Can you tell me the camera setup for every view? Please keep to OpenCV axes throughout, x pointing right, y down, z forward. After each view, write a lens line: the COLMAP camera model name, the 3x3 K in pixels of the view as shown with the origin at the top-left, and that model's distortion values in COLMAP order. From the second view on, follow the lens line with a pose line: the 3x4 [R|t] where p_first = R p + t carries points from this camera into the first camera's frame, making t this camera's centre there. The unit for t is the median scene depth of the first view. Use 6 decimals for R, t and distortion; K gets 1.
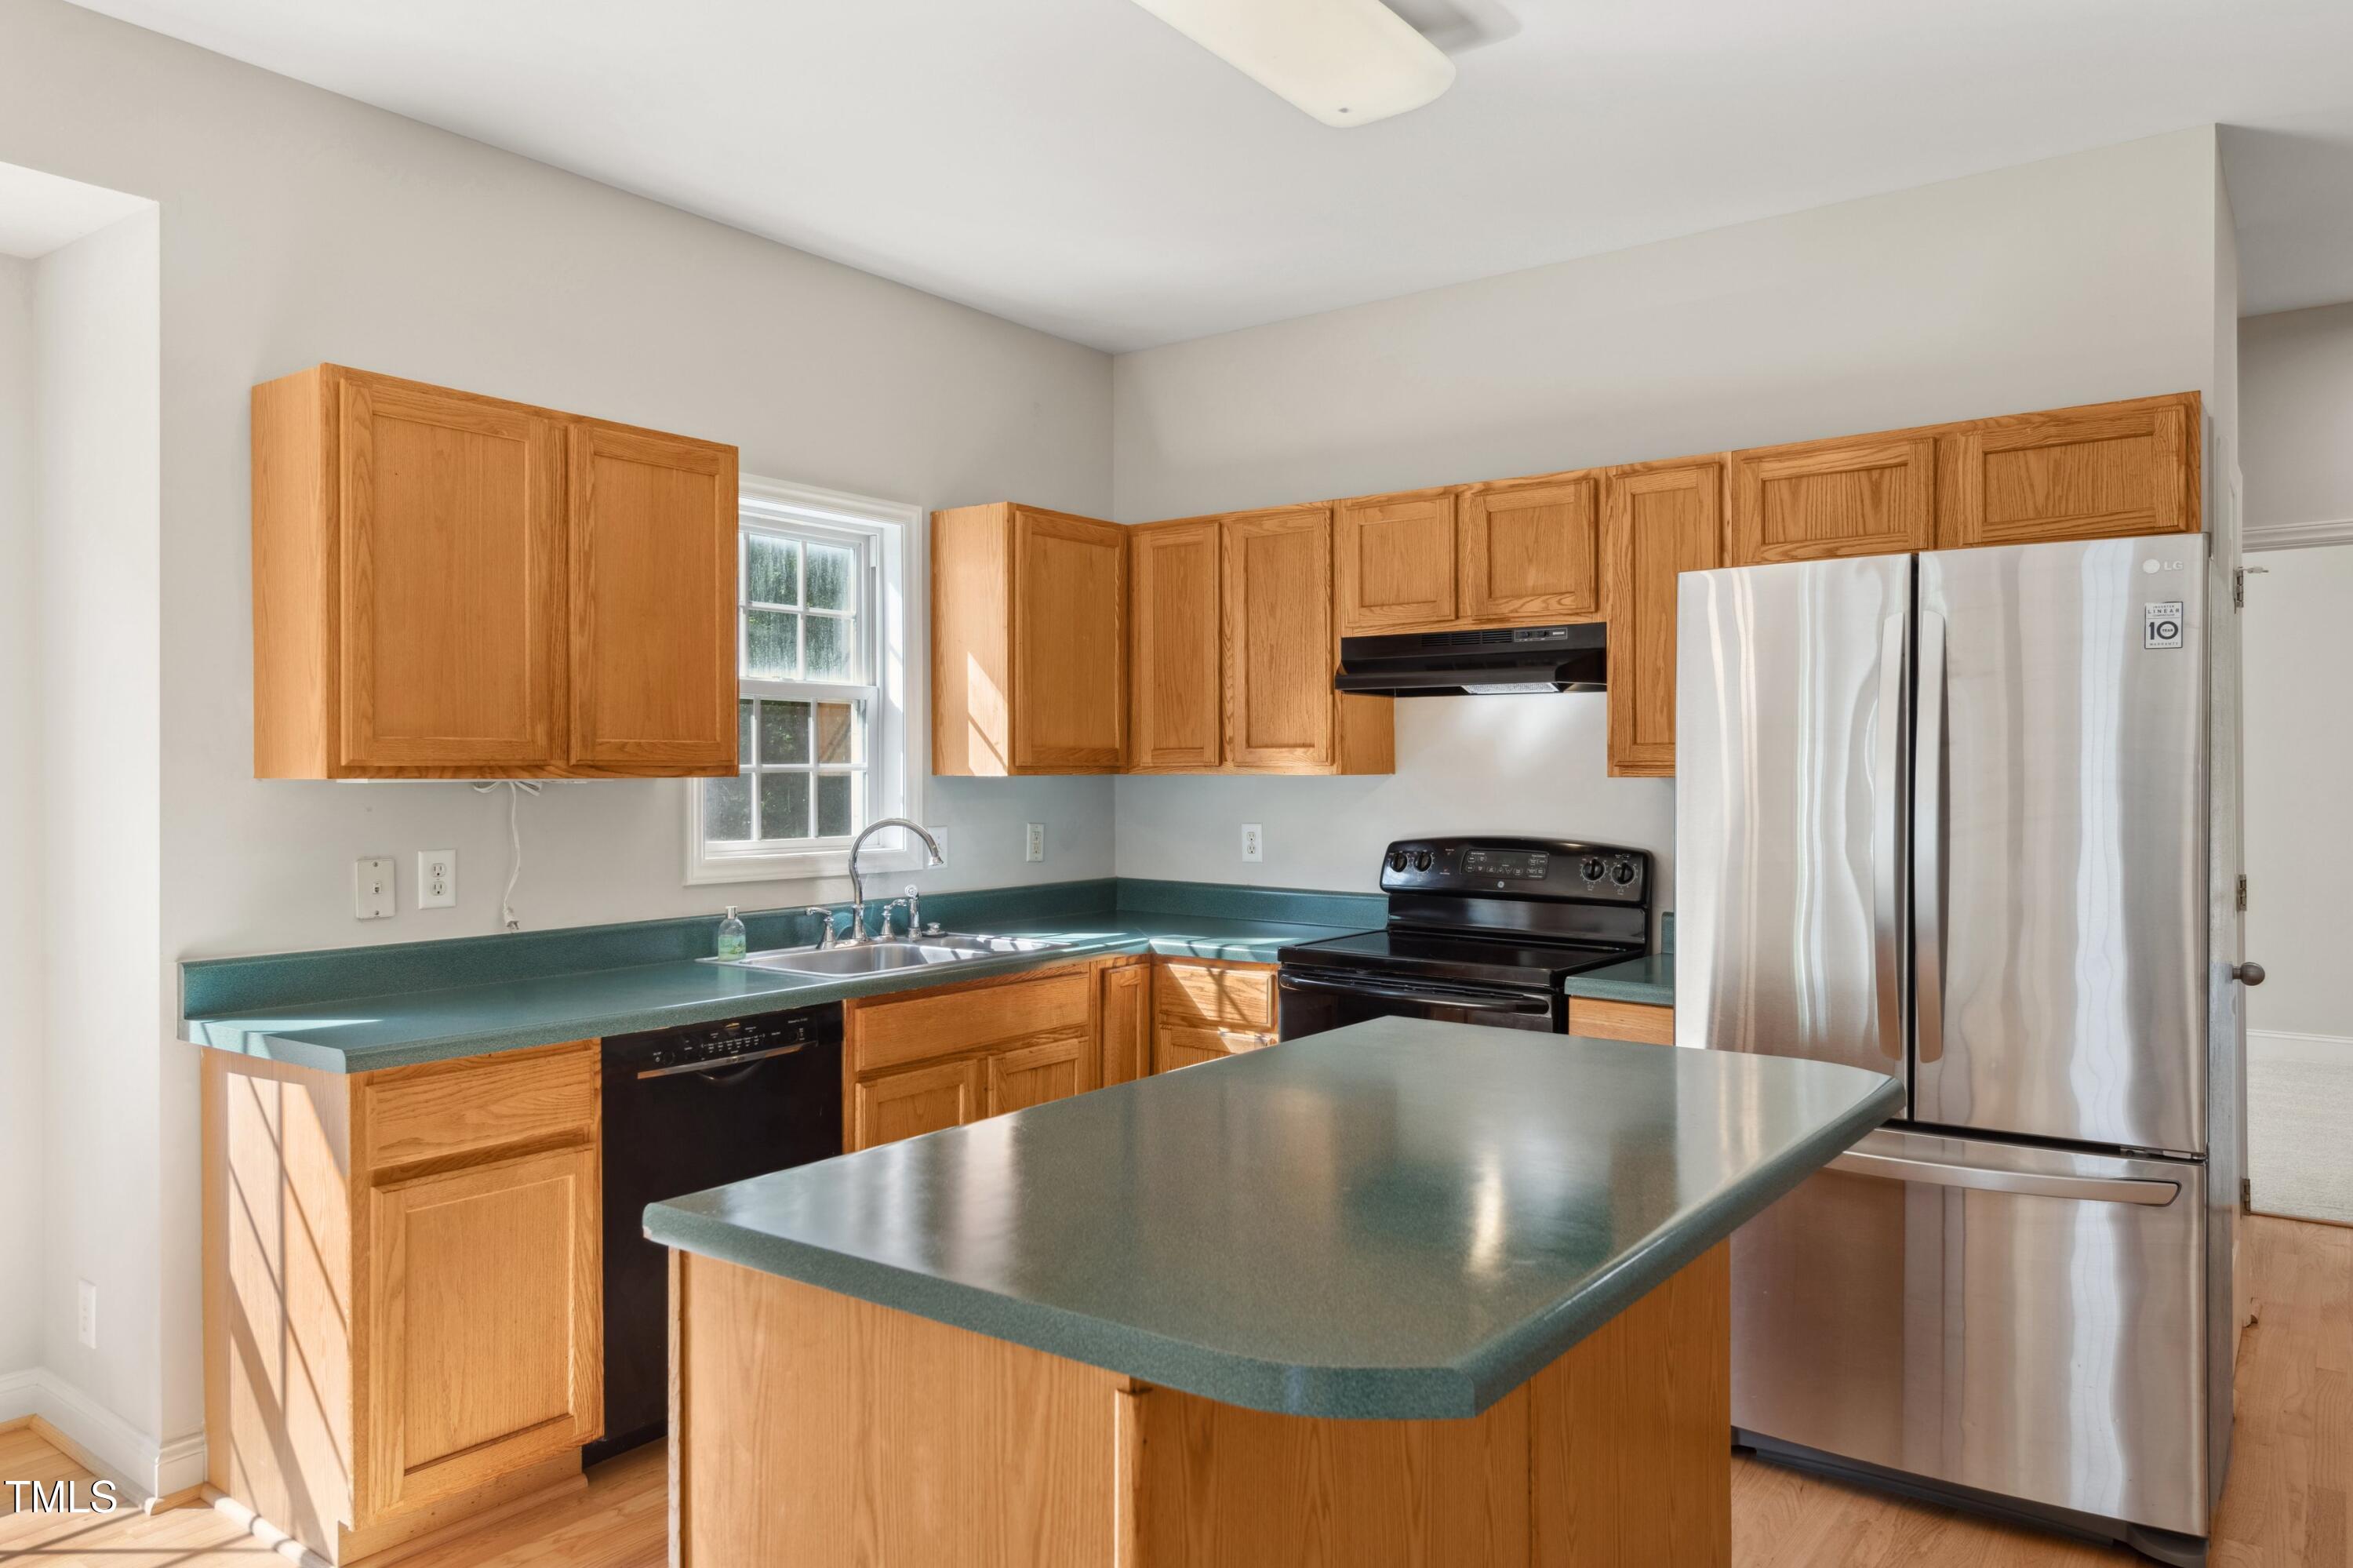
lens RADIAL K [[1545.5, 0, 1199.6], [0, 1545.5, 780.2], [0, 0, 1]] dist [0.029377, -0.001577]
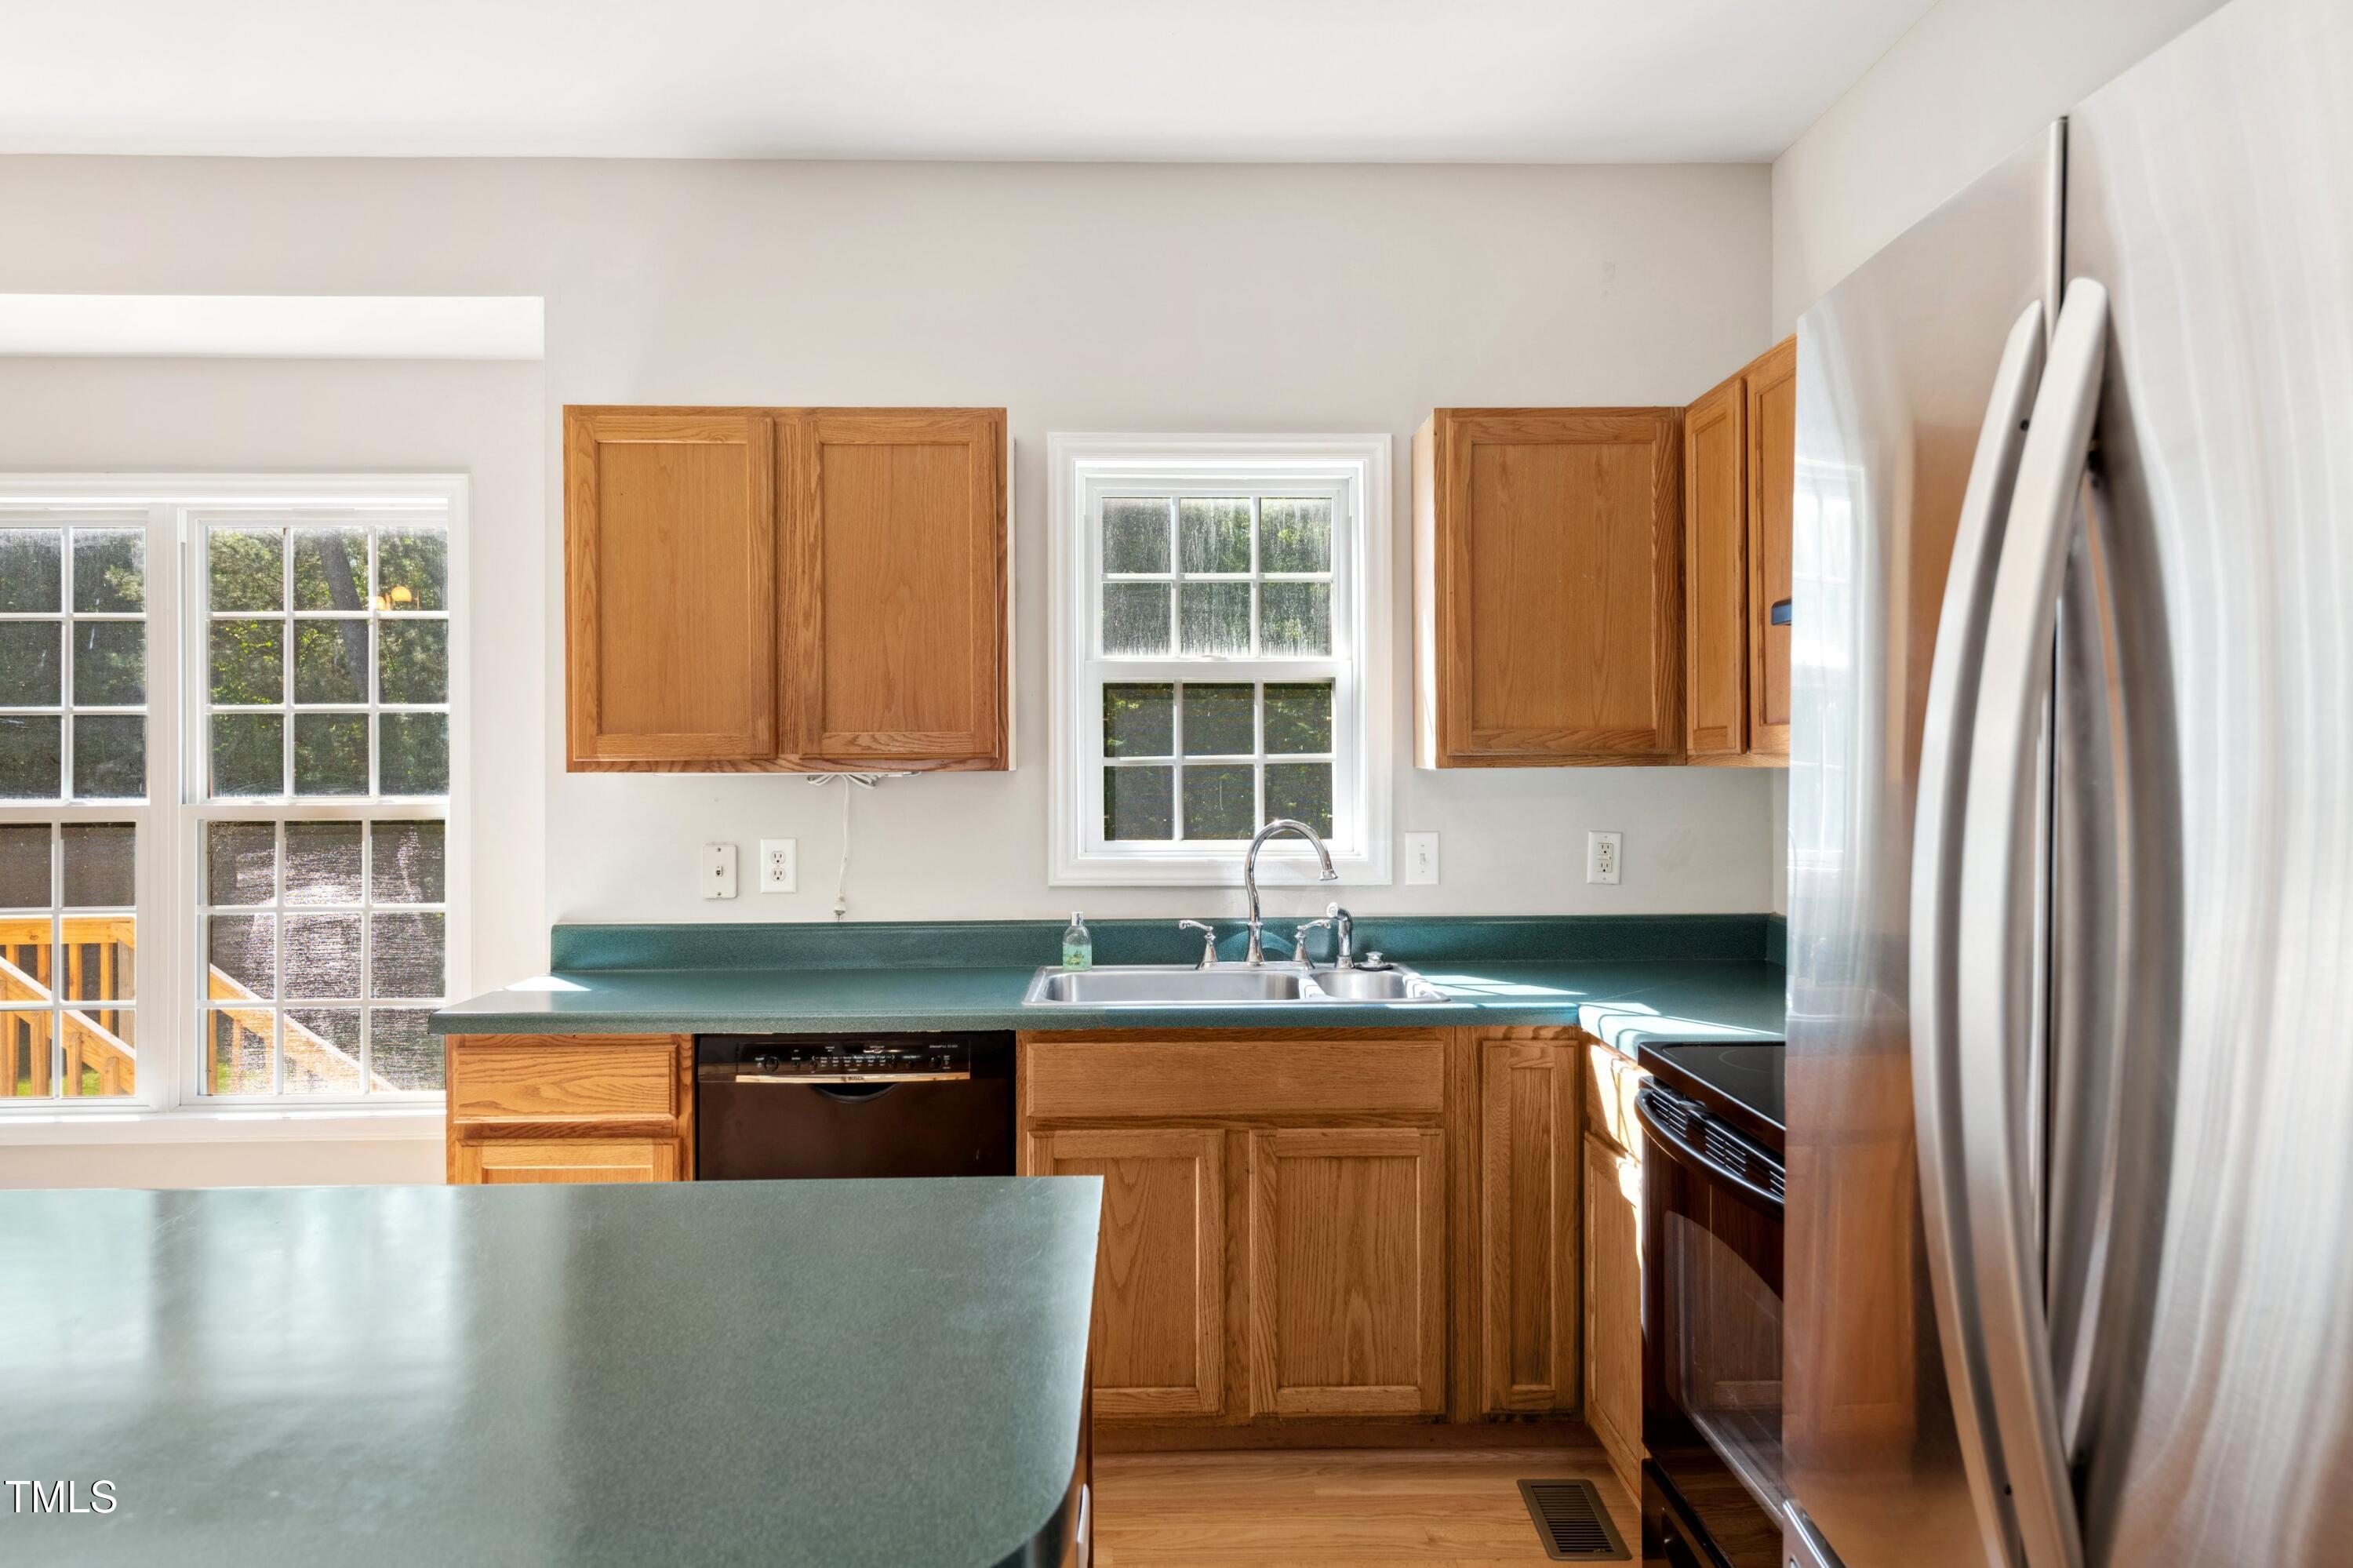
lens RADIAL K [[1545.5, 0, 1199.6], [0, 1545.5, 780.2], [0, 0, 1]] dist [0.029377, -0.001577]
pose [[0.616826, 0.007122, -0.787067, 0.428233], [-0.000839, 0.999964, 0.008390, -0.003759], [0.787099, -0.004515, 0.616810, 0.464542]]
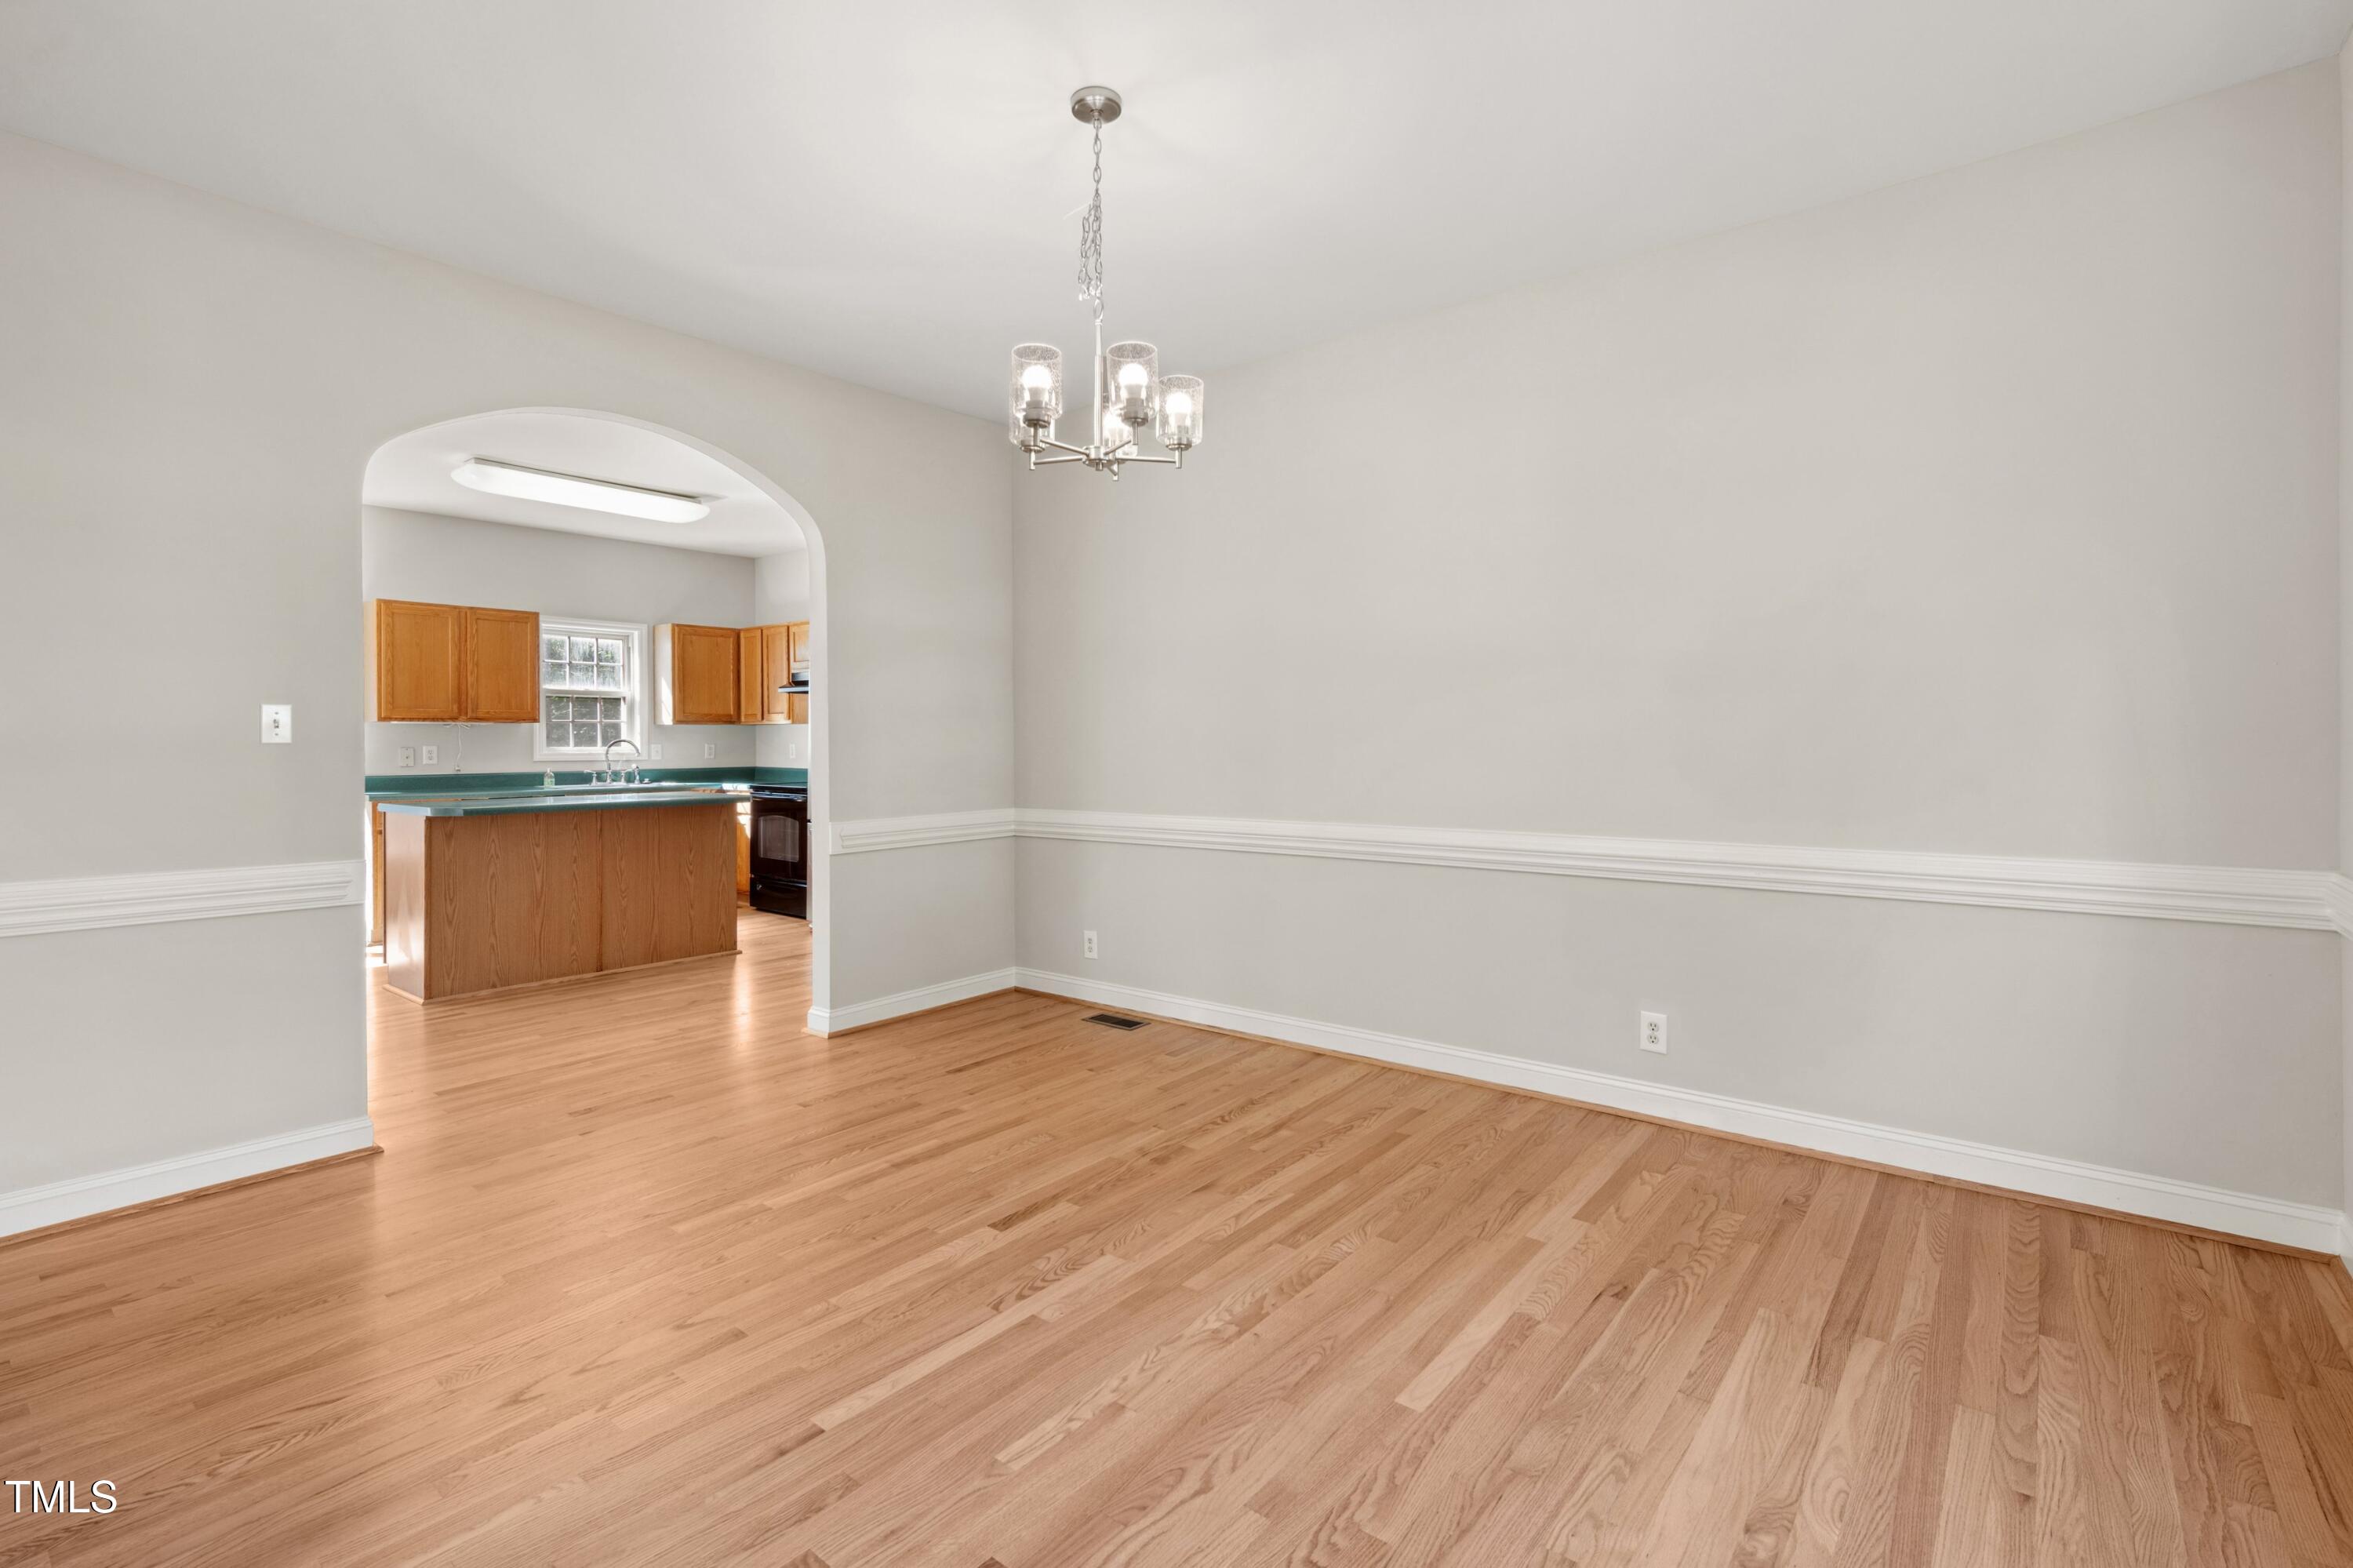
lens RADIAL K [[1062.7, 0, 1184.8], [0, 1062.7, 744.3], [0, 0, 1]] dist [0.001865, 0.000270]
pose [[0.998812, 0.002754, -0.048645, 0.908264], [-0.002768, 0.999996, -0.000218, 0.031221], [0.048644, 0.000352, 0.998816, -0.851519]]
